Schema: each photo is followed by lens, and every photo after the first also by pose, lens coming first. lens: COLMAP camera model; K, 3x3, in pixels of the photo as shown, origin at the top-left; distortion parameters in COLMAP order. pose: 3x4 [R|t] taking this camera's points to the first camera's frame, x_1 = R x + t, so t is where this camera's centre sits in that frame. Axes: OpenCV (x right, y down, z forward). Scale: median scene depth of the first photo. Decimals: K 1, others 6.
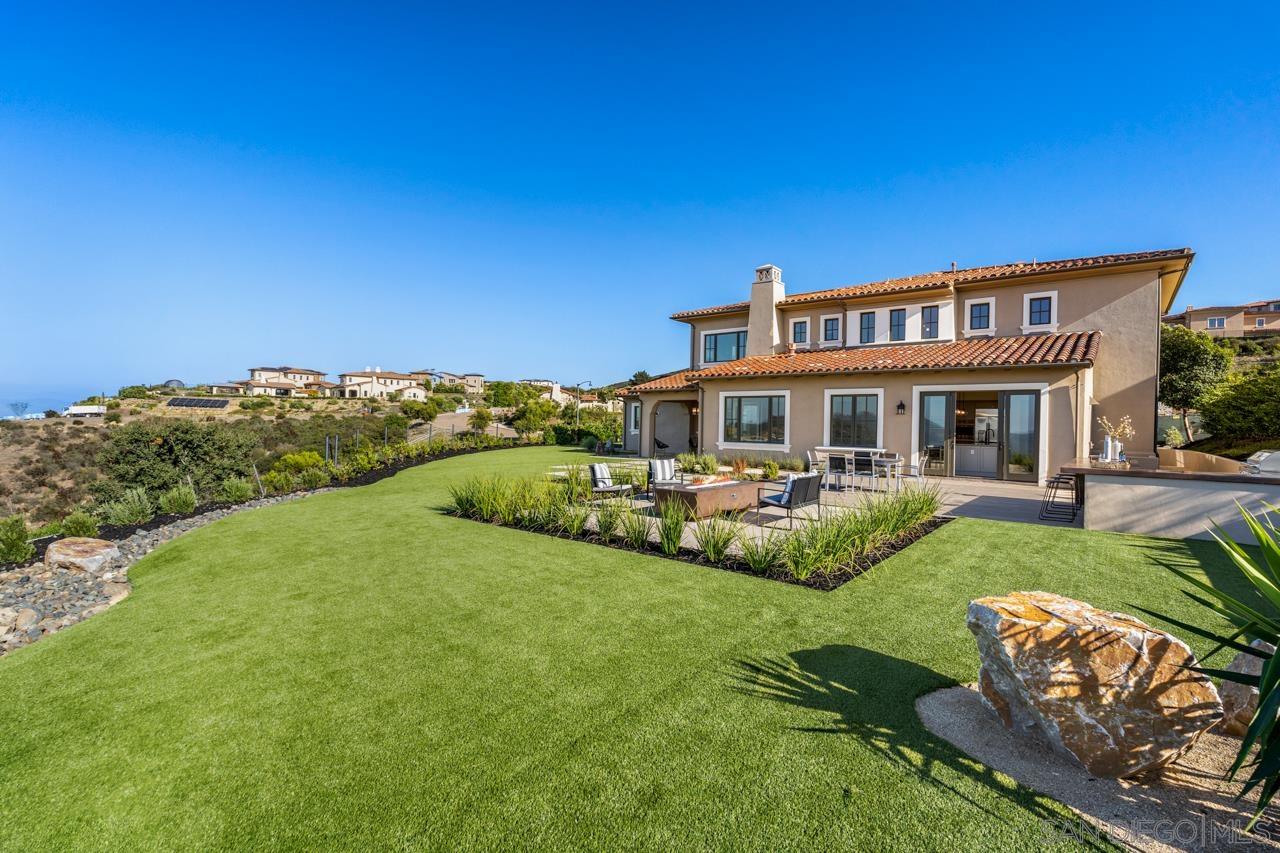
lens RADIAL K [[570.1, 0, 646.4], [0, 570.1, 423.8], [0, 0, 1]] dist [0.001836, 0.000456]
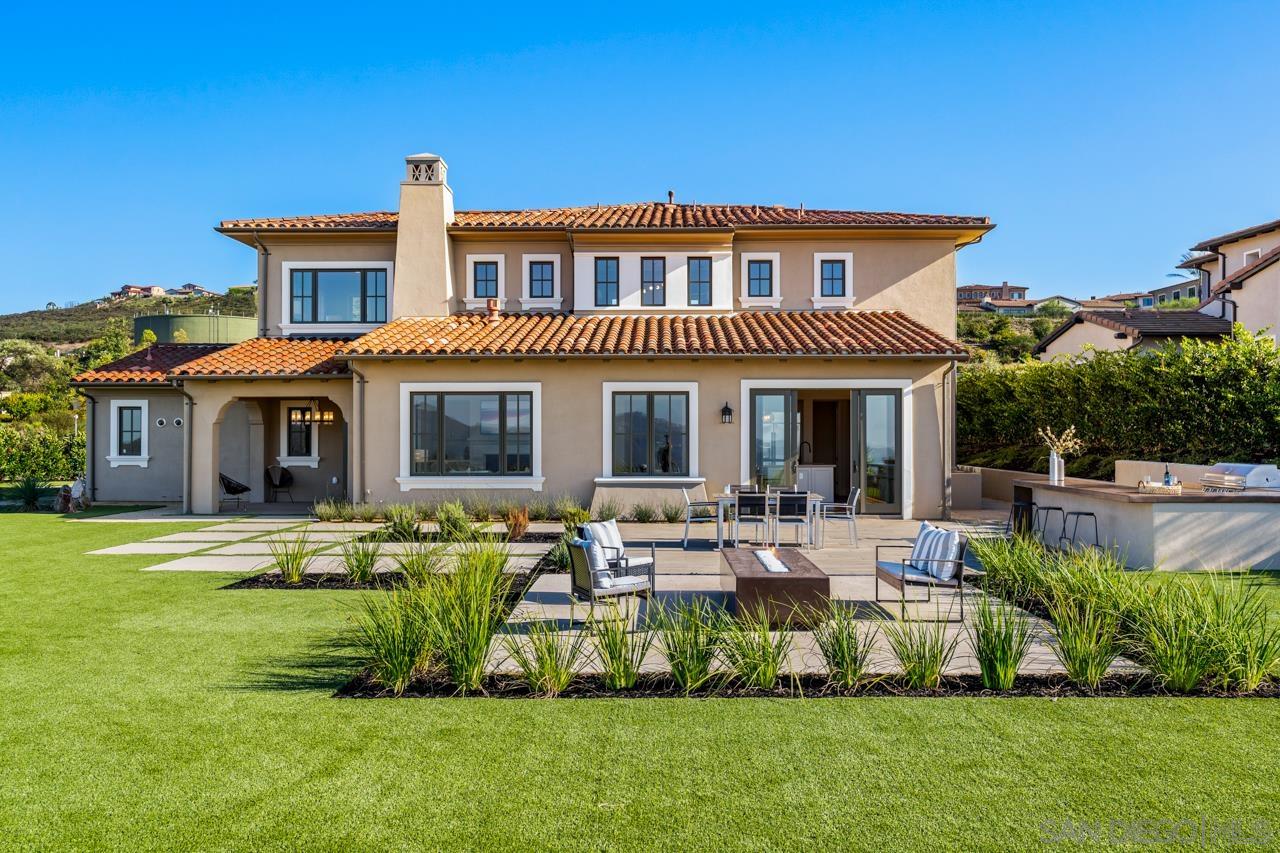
lens RADIAL K [[992.4, 0, 629.8], [0, 992.4, 429.3], [0, 0, 1]] dist [-0.006333, -0.003121]
pose [[0.798788, -0.016543, 0.601385, -0.281131], [0.017341, 0.999840, 0.004470, -0.014456], [-0.601363, 0.006858, 0.798947, 0.142631]]
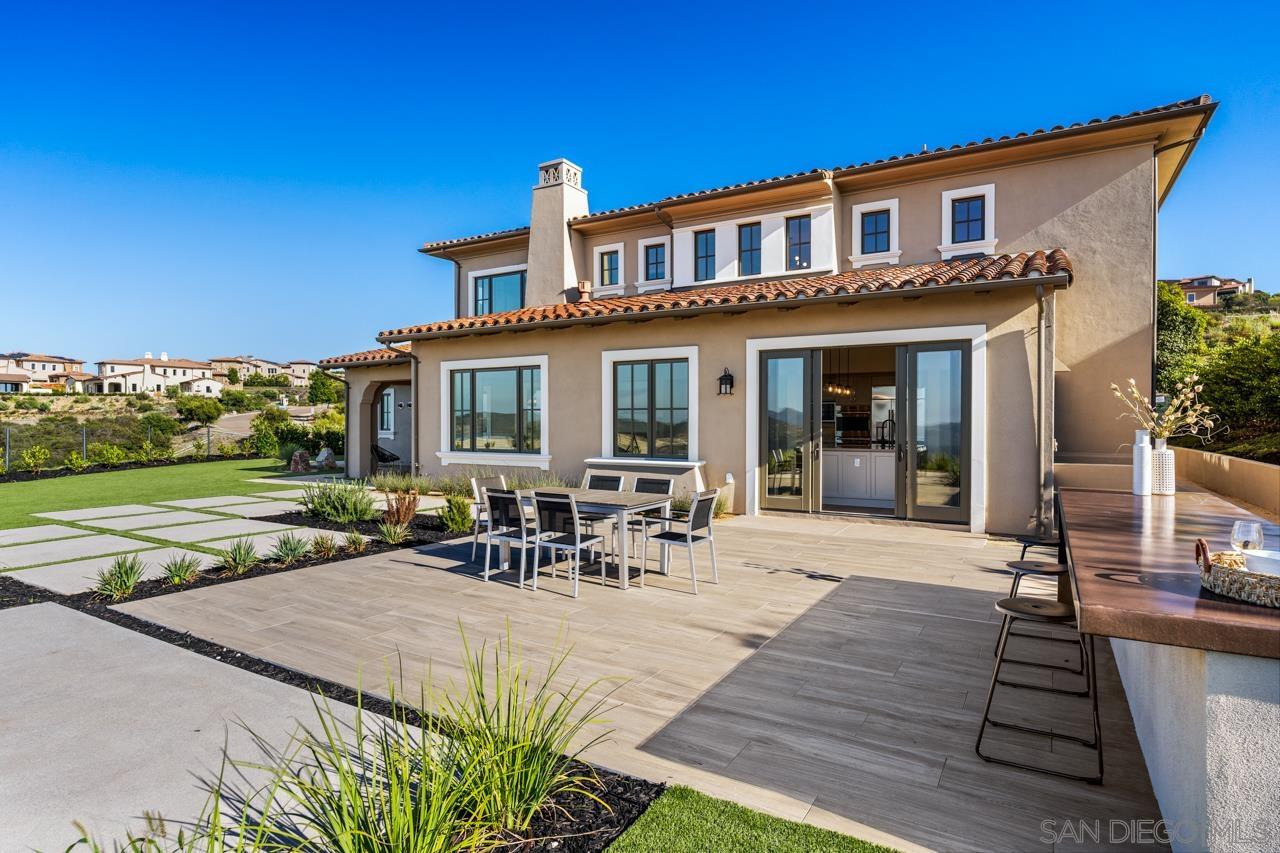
lens RADIAL K [[677.7, 0, 628.9], [0, 677.7, 422.4], [0, 0, 1]] dist [0.001850, -0.000287]
pose [[0.990292, -0.017971, 0.137839, 0.237568], [0.017660, 0.999838, 0.003484, 0.004479], [-0.137879, -0.001016, 0.990449, 0.346841]]
